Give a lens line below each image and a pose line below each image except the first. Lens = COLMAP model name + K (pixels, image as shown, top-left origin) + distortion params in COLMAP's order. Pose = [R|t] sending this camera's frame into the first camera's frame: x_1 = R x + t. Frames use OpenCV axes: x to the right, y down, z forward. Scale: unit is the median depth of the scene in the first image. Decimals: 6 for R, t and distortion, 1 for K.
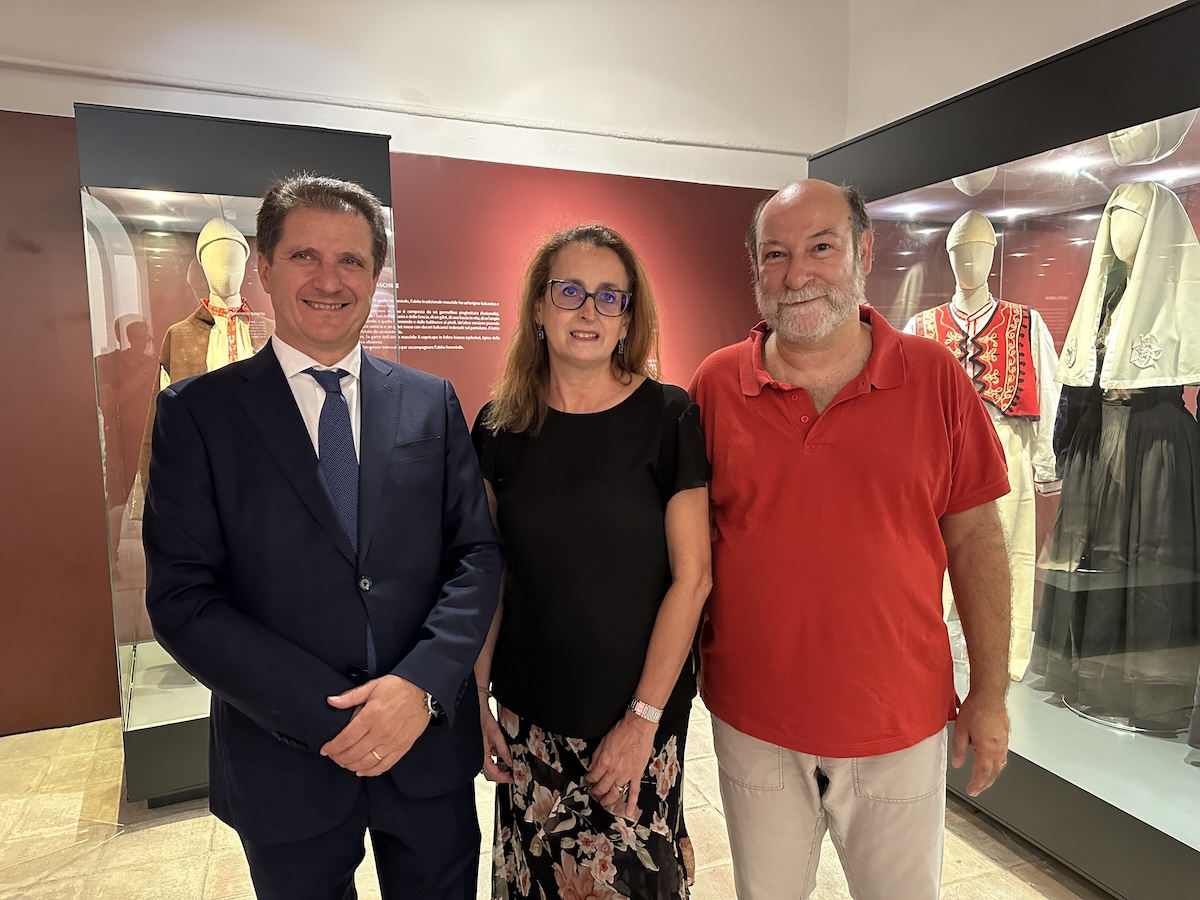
lens RADIAL K [[838.1, 0, 594.4], [0, 838.1, 447.0], [0, 0, 1]] dist [-0.041420, -0.009728]
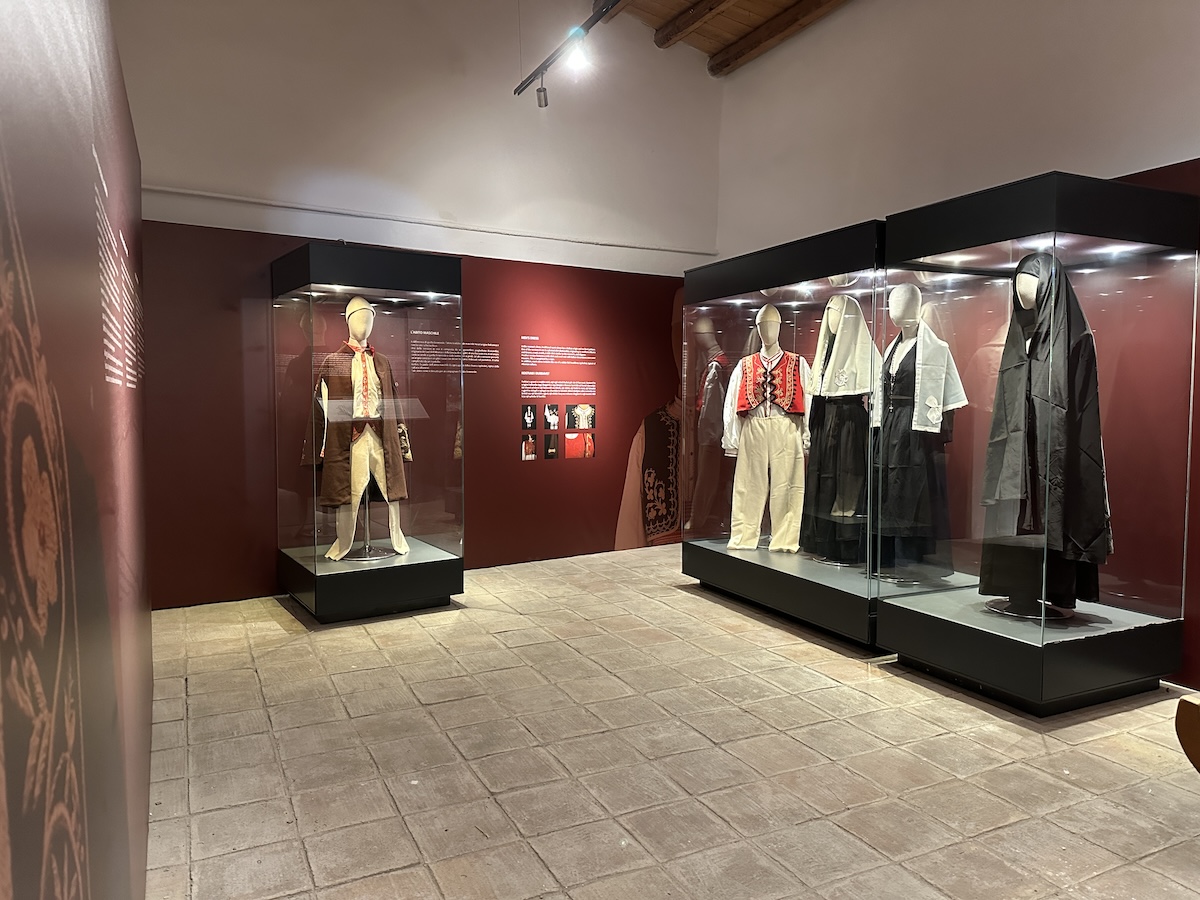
lens RADIAL K [[838.1, 0, 601.2], [0, 838.1, 452.1], [0, 0, 1]] dist [-0.041420, -0.009728]
pose [[0.993460, 0.007487, 0.113939, -0.137431], [-0.003663, 0.999424, -0.033734, 0.117502], [-0.114126, 0.033096, 0.992915, -0.833007]]
